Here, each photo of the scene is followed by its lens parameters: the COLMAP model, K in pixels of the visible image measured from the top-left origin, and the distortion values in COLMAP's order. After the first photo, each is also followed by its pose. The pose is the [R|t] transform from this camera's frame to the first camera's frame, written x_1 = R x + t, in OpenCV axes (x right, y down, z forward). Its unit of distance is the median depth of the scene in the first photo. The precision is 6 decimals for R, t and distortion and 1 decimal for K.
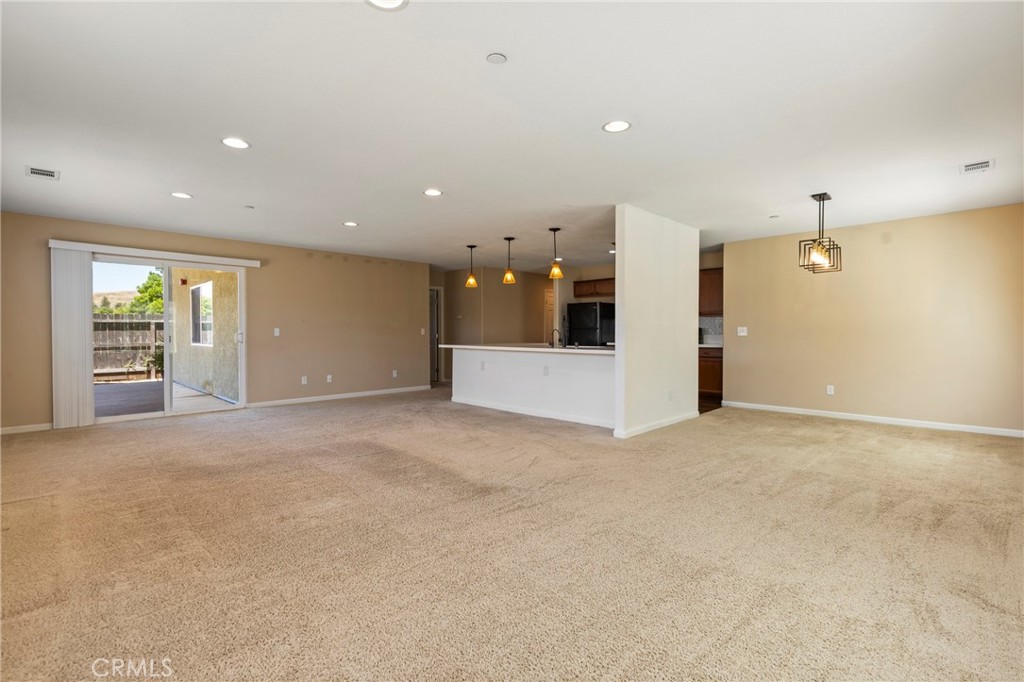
lens RADIAL K [[462.9, 0, 521.6], [0, 462.9, 333.6], [0, 0, 1]] dist [0.004163, -0.000360]
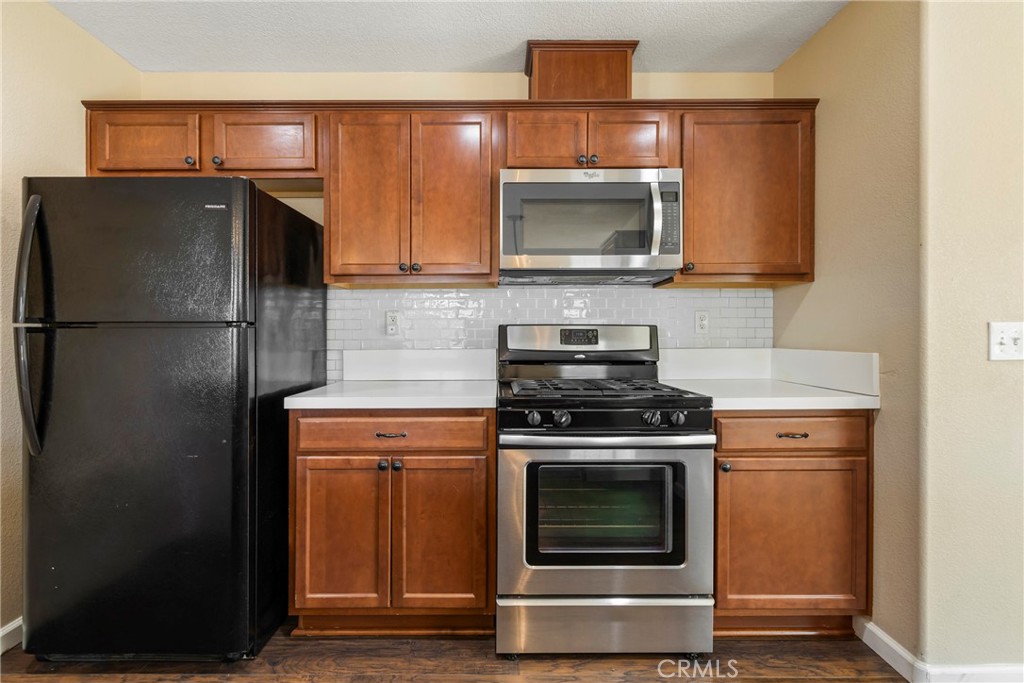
lens RADIAL K [[462.9, 0, 510.3], [0, 462.9, 335.8], [0, 0, 1]] dist [0.004163, -0.000360]
pose [[0.728955, -0.000658, 0.684561, 0.183940], [0.002911, 0.999993, -0.002138, -0.008958], [-0.684555, 0.003551, 0.728952, 1.209998]]
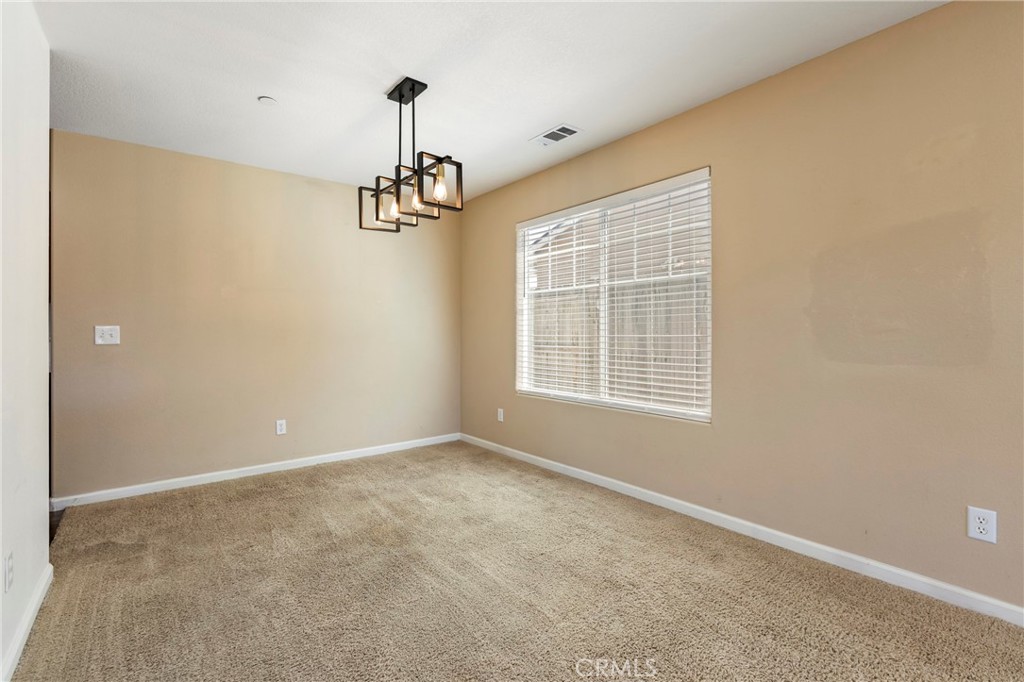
lens RADIAL K [[462.9, 0, 505.5], [0, 462.9, 333.8], [0, 0, 1]] dist [0.004163, -0.000360]
pose [[0.153454, -0.000533, 0.988156, 0.095595], [0.010445, 0.999945, -0.001082, -0.001552], [-0.988101, 0.010487, 0.153451, 0.648117]]
